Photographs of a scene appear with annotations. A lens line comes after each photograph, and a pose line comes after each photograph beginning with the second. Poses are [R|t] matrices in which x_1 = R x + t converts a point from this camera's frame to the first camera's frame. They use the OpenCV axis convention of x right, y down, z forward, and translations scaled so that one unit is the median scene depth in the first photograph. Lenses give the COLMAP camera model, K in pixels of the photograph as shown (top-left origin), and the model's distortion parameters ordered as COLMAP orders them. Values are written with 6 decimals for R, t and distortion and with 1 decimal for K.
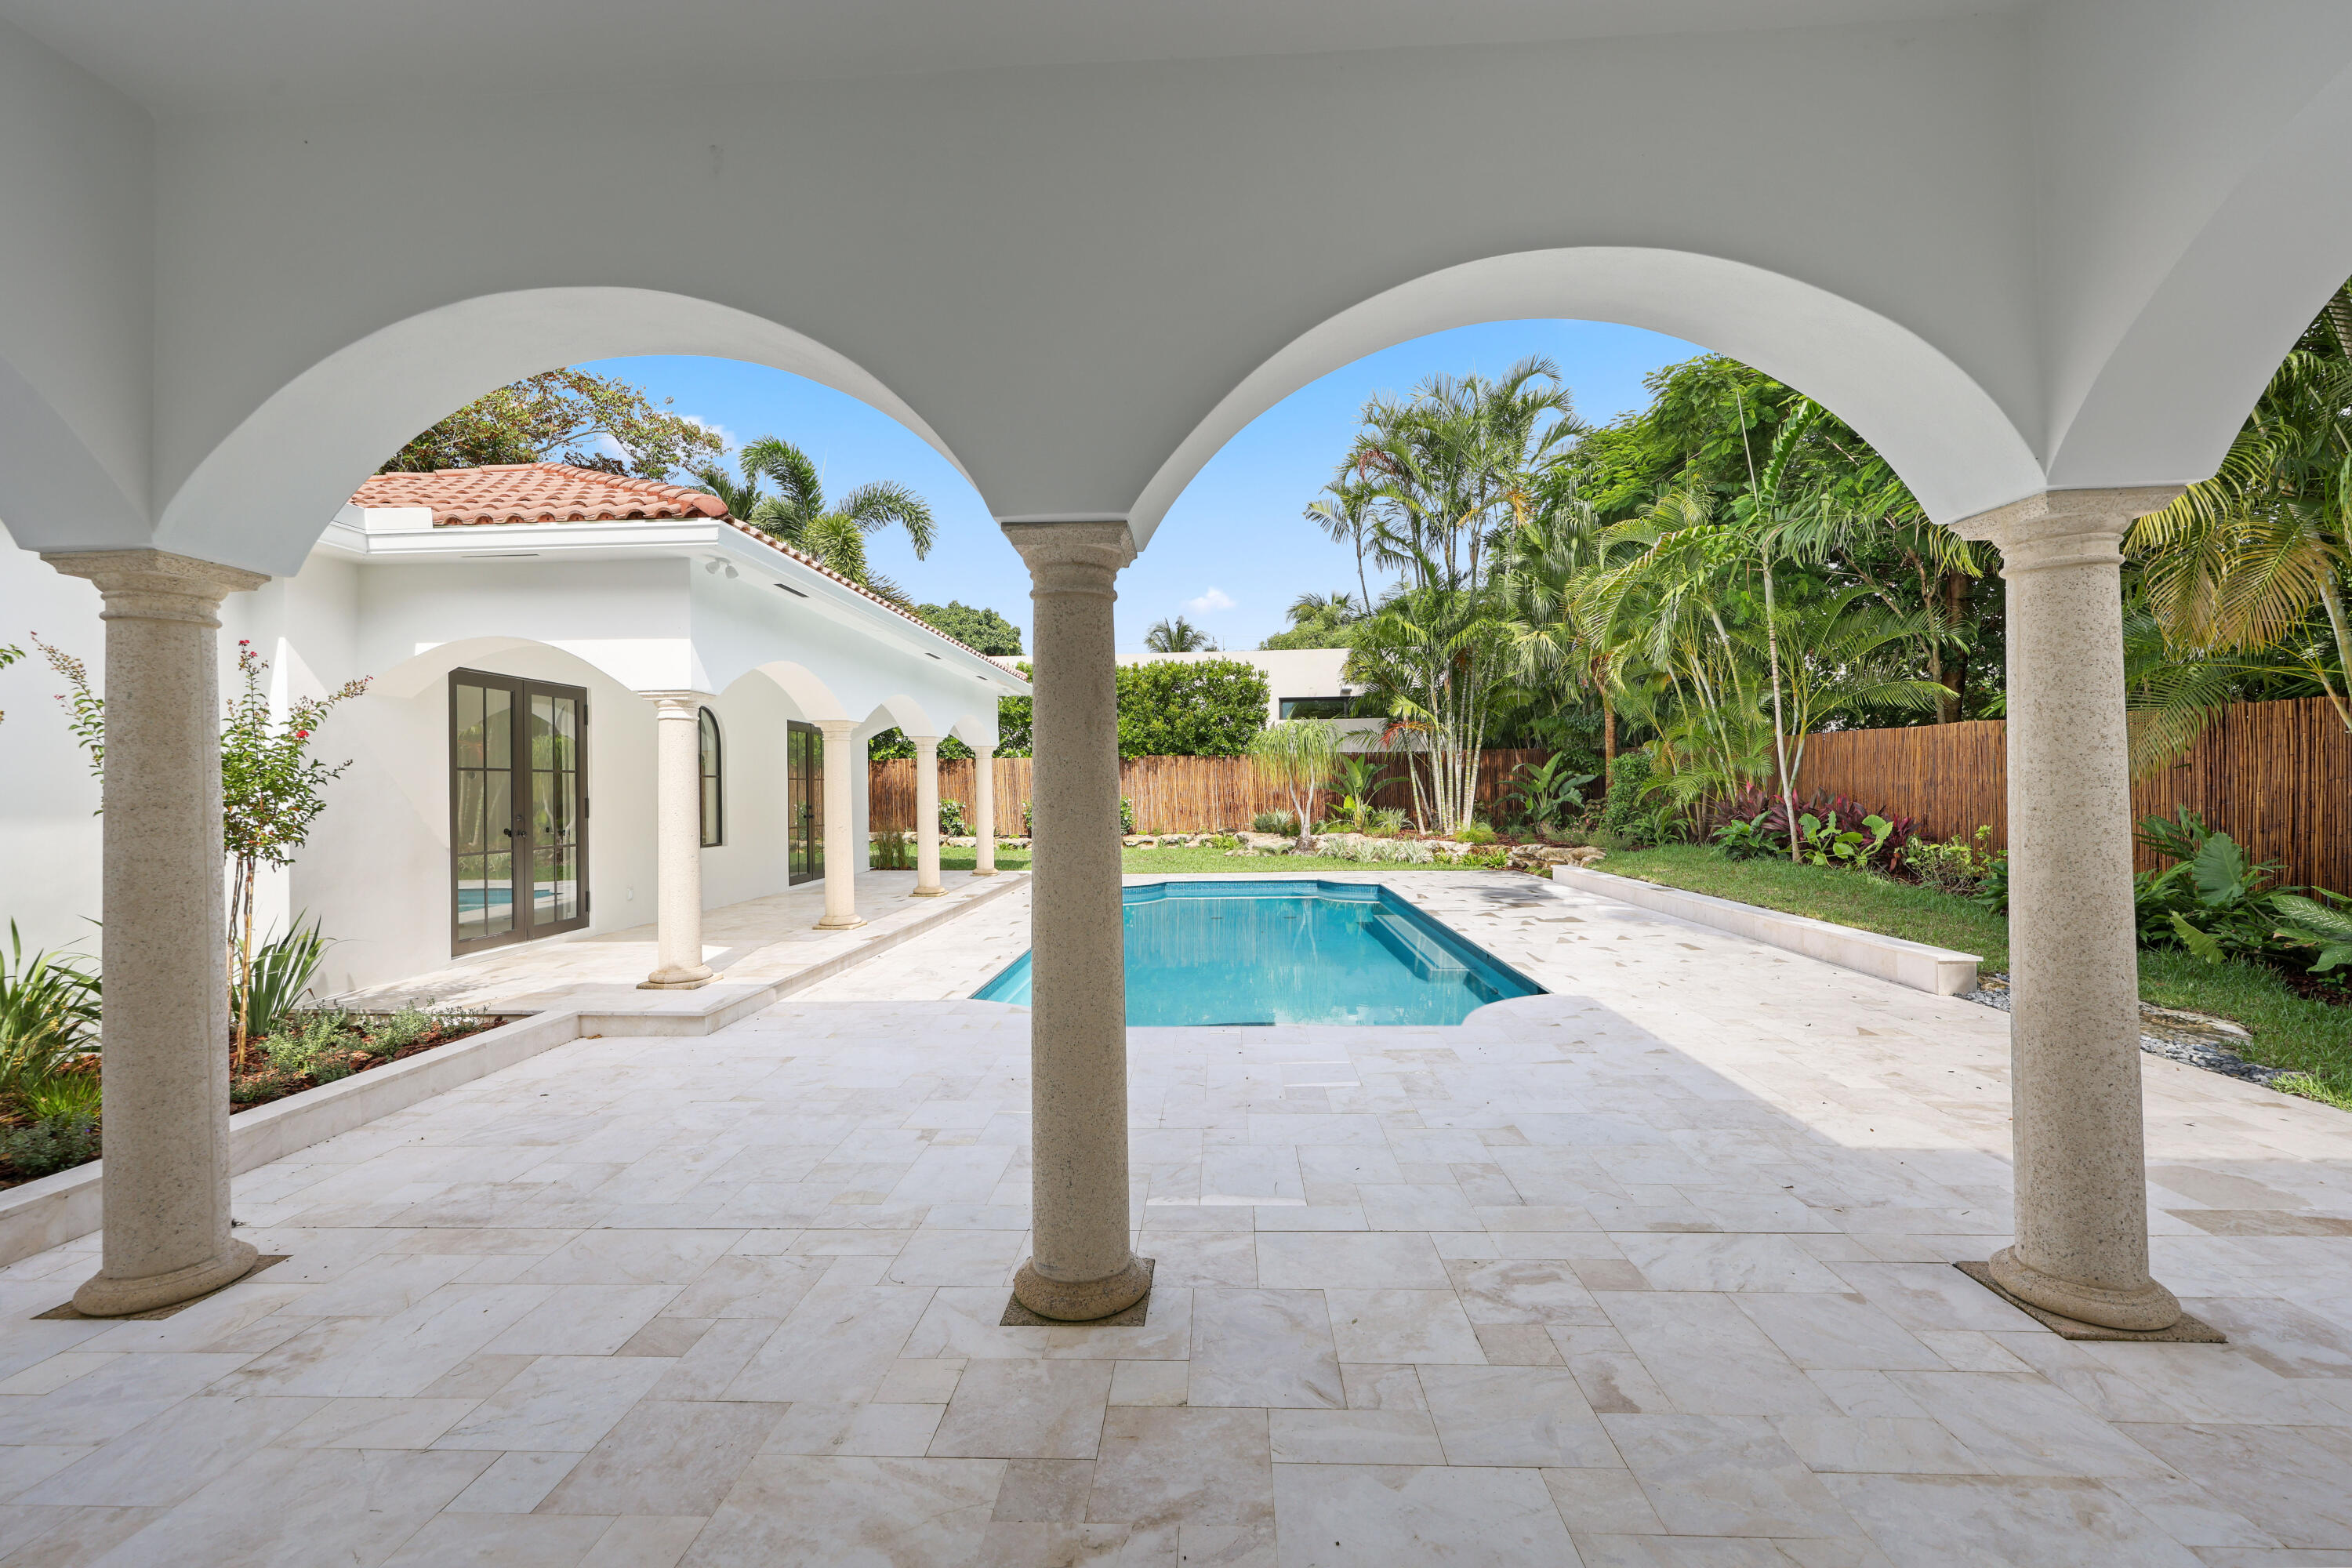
lens RADIAL K [[982.5, 0, 1176.0], [0, 982.5, 784.0], [0, 0, 1]] dist [0.002293, 0.000262]
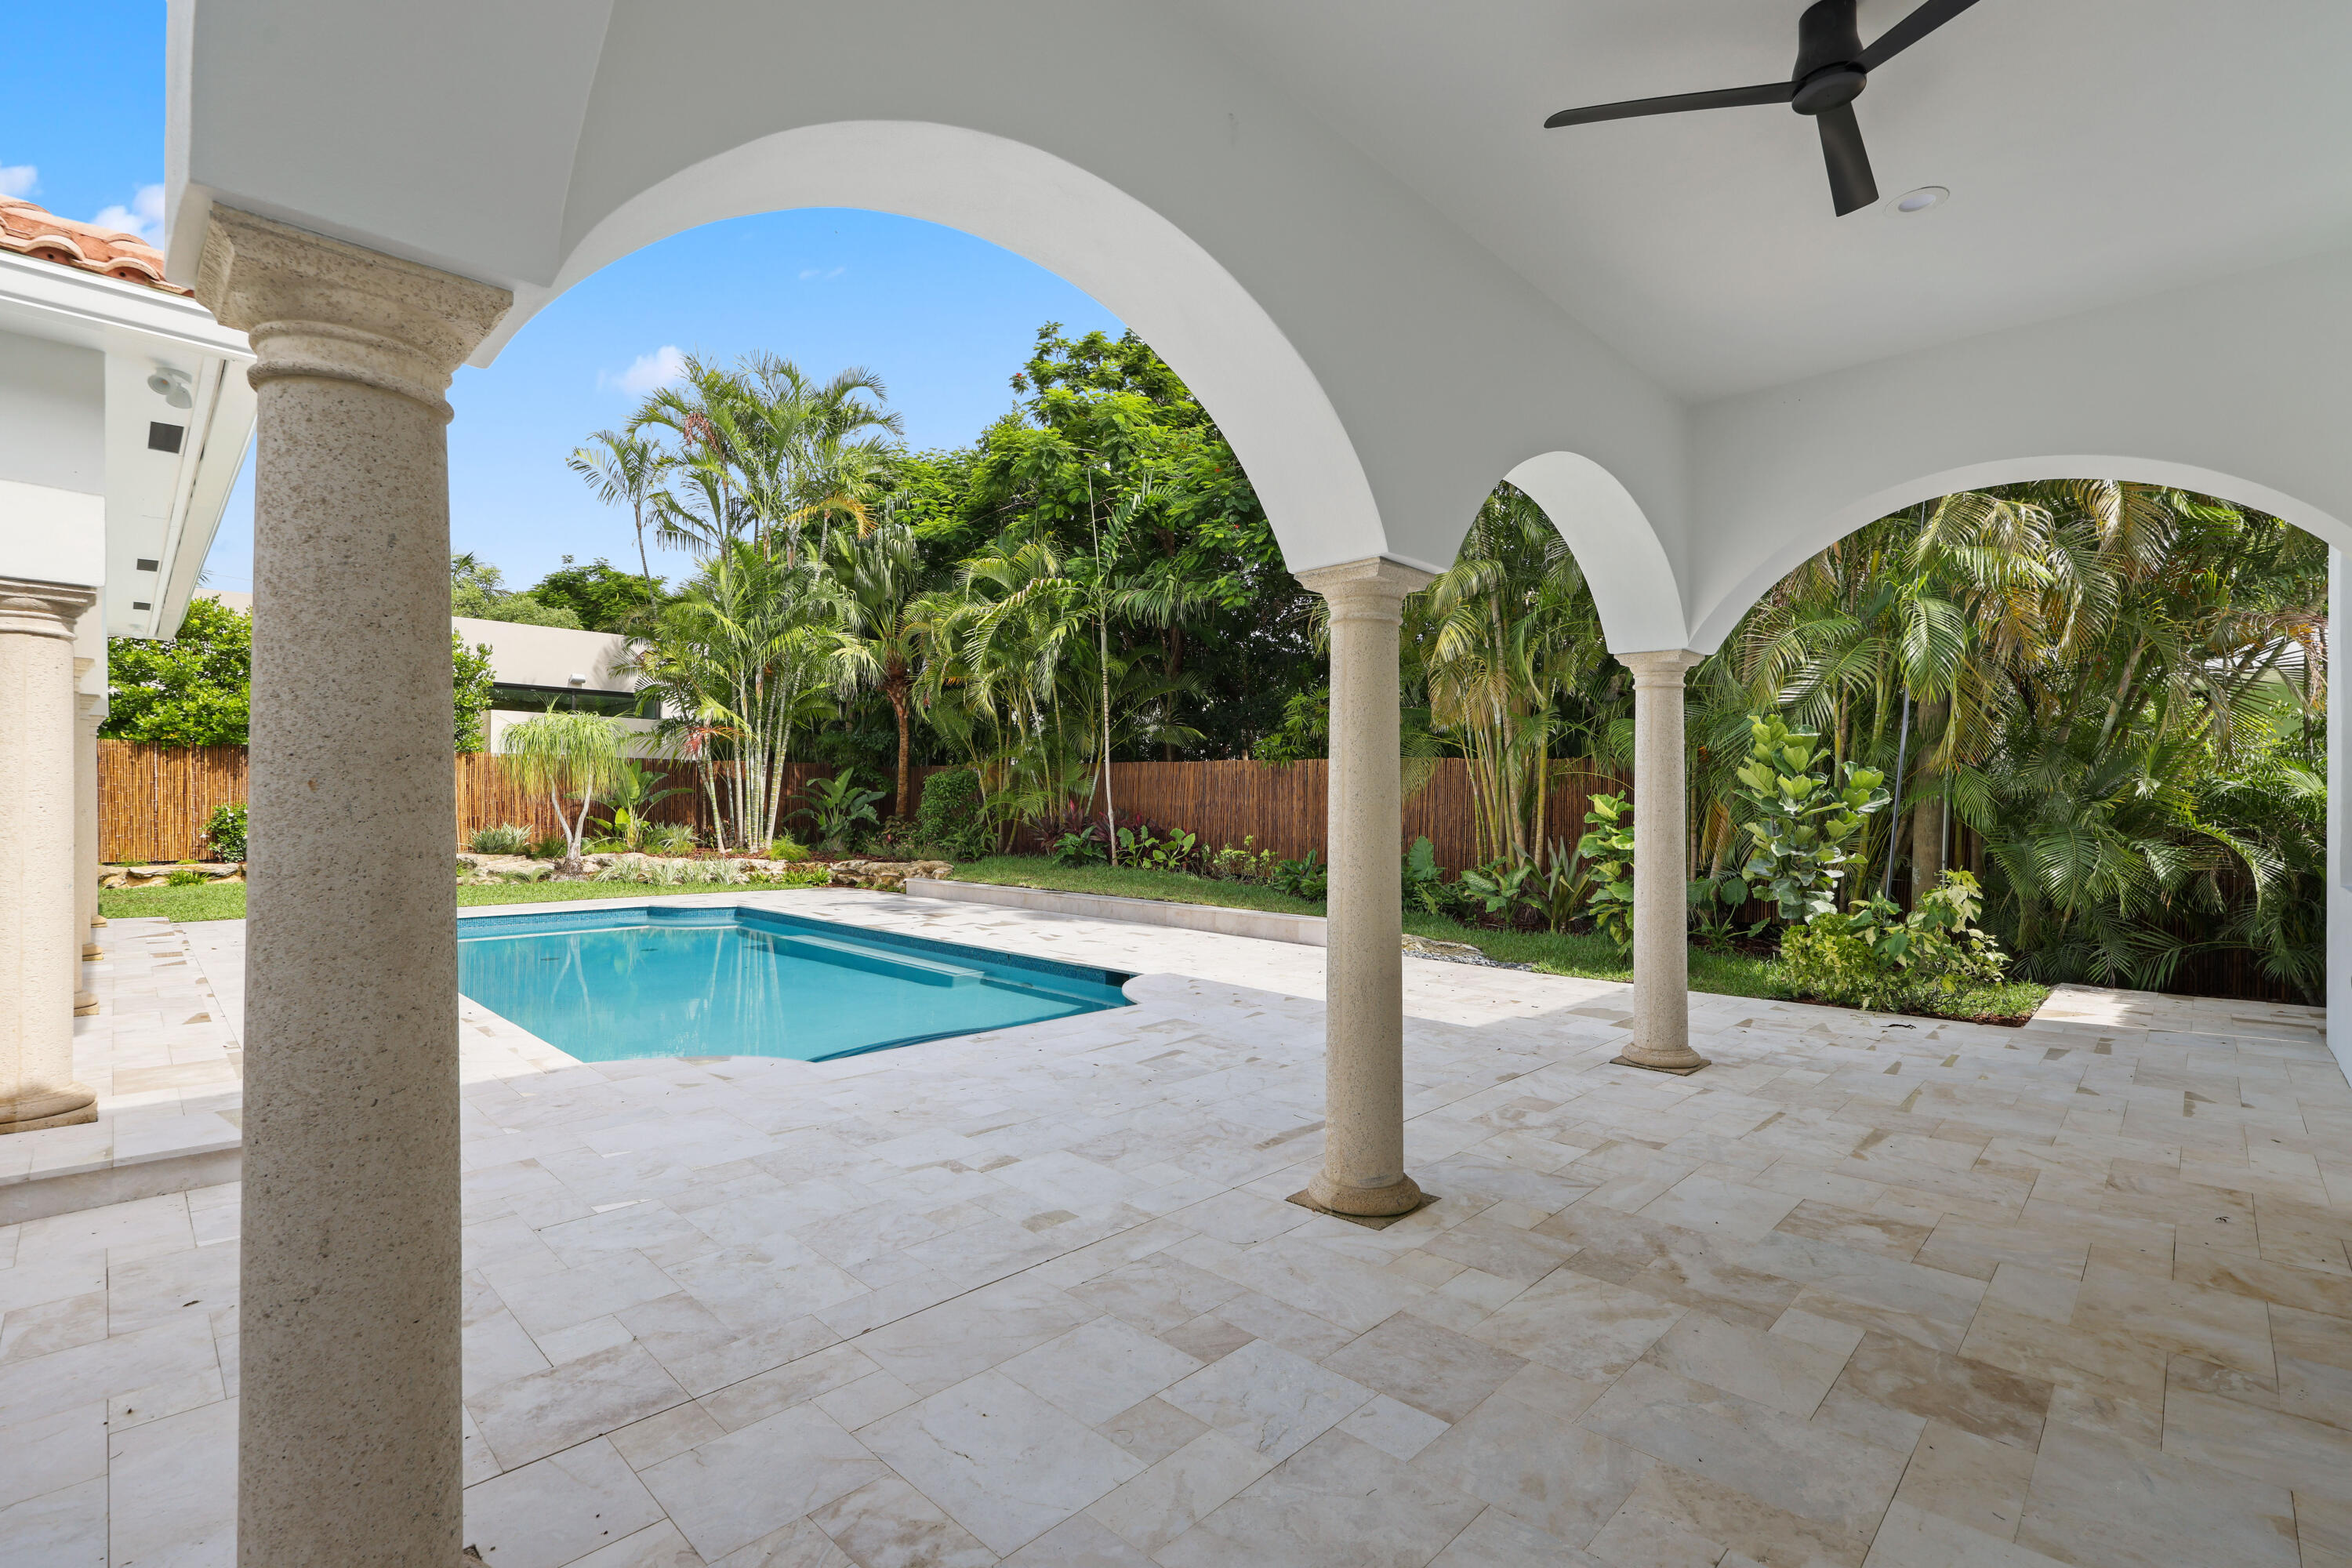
lens RADIAL K [[1045.3, 0, 1183.5], [0, 1045.3, 804.5], [0, 0, 1]] dist [0.004910, 0.000287]
pose [[0.662985, 0.020230, 0.748359, -0.198163], [-0.020390, 0.999752, -0.008962, 0.007707], [-0.748355, -0.009318, 0.663233, 0.052113]]
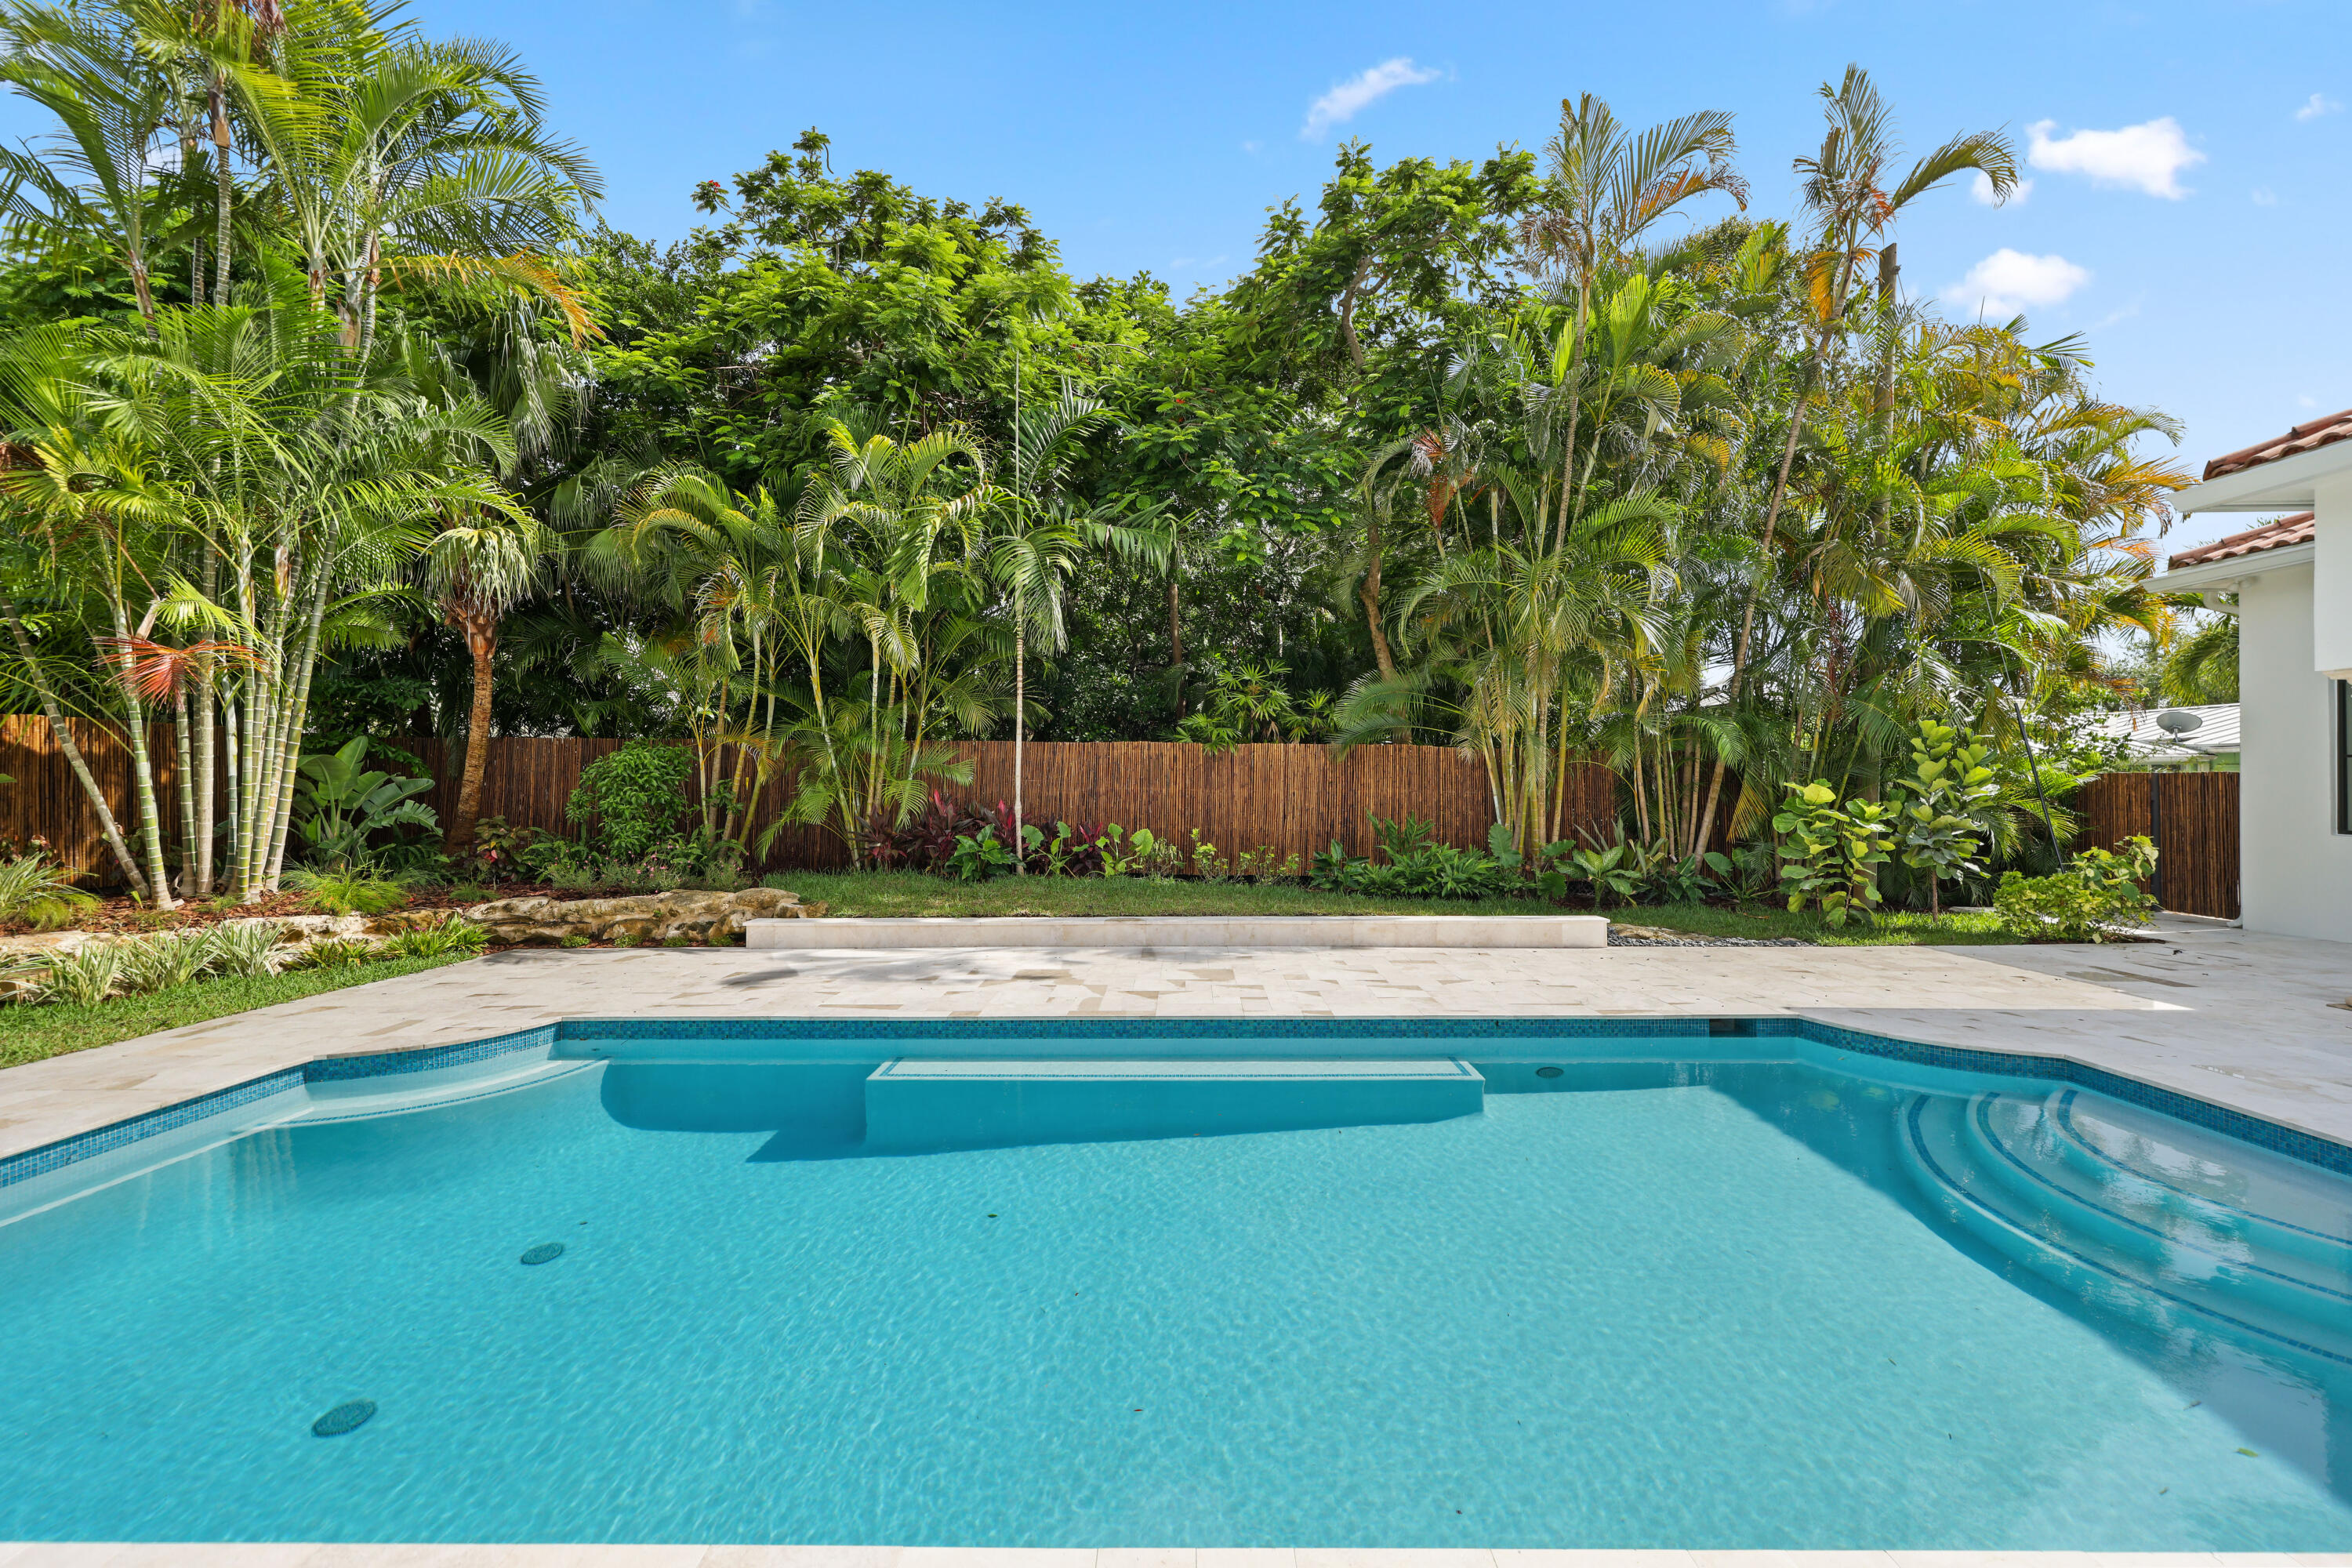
lens RADIAL K [[912.6, 0, 1180.3], [0, 912.6, 777.8], [0, 0, 1]] dist [0.000680, 0.000418]
pose [[-0.046145, 0.024702, 0.998629, -0.176037], [-0.001407, 0.999692, -0.024793, 0.003498], [-0.998934, -0.002550, -0.046096, 0.617106]]
